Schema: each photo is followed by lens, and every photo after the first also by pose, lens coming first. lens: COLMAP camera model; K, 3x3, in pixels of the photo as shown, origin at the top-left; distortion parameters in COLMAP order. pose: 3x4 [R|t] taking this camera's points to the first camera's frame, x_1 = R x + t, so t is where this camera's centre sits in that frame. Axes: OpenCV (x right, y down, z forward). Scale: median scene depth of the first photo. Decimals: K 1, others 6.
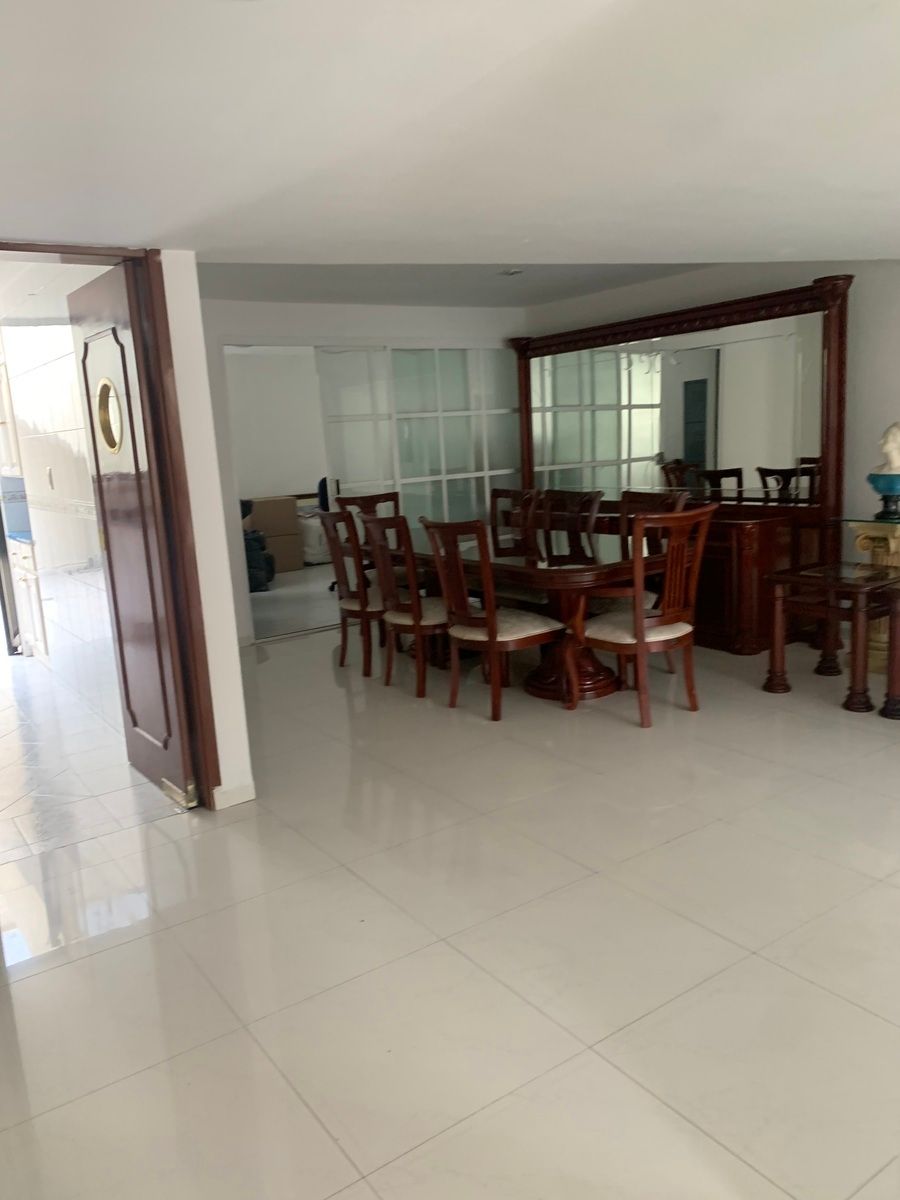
lens RADIAL K [[915.0, 0, 452.4], [0, 915.0, 611.7], [0, 0, 1]] dist [0.028434, -0.031680]
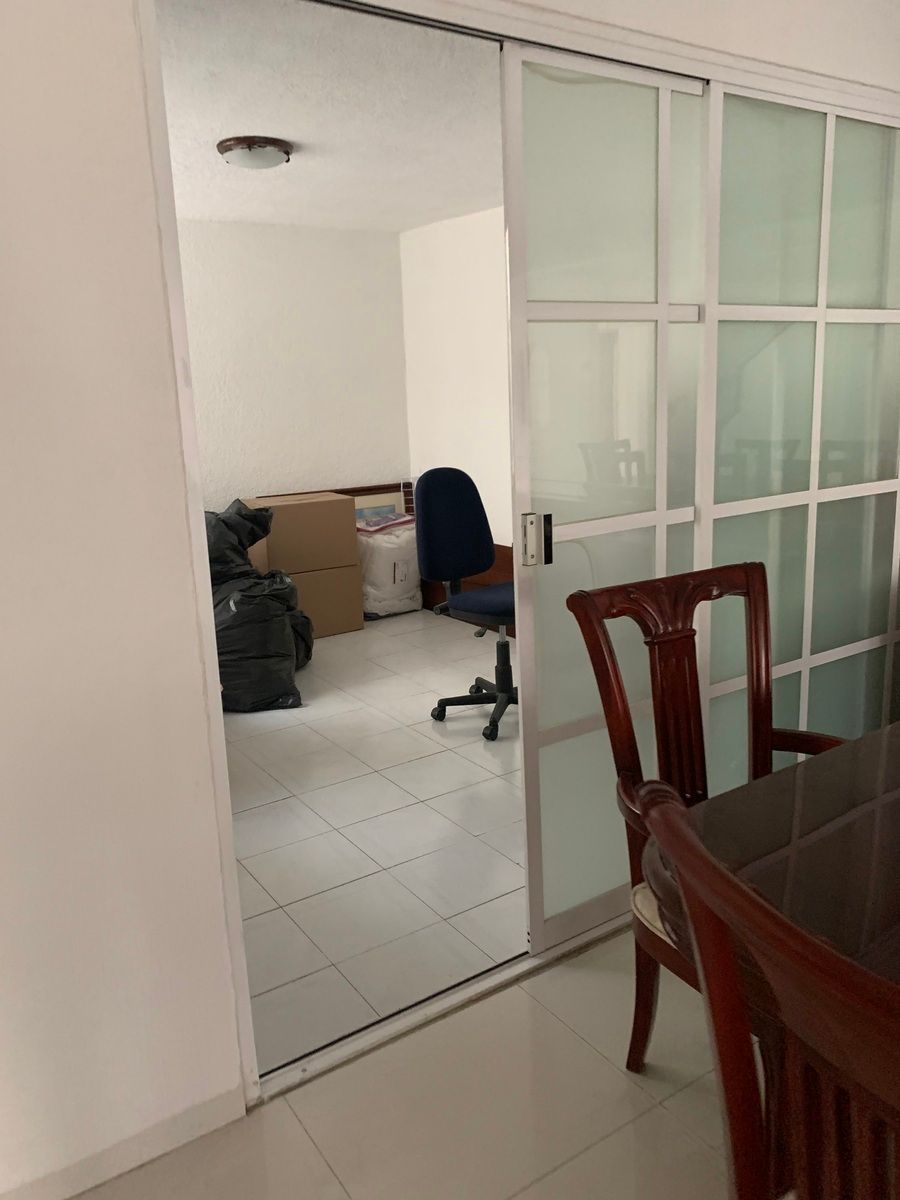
lens RADIAL K [[915.0, 0, 446.3], [0, 915.0, 589.5], [0, 0, 1]] dist [0.028434, -0.031680]
pose [[0.999214, 0.031261, -0.024361, -0.136946], [-0.030648, 0.999214, 0.025147, -0.113560], [0.025128, -0.024381, 0.999387, 0.630074]]
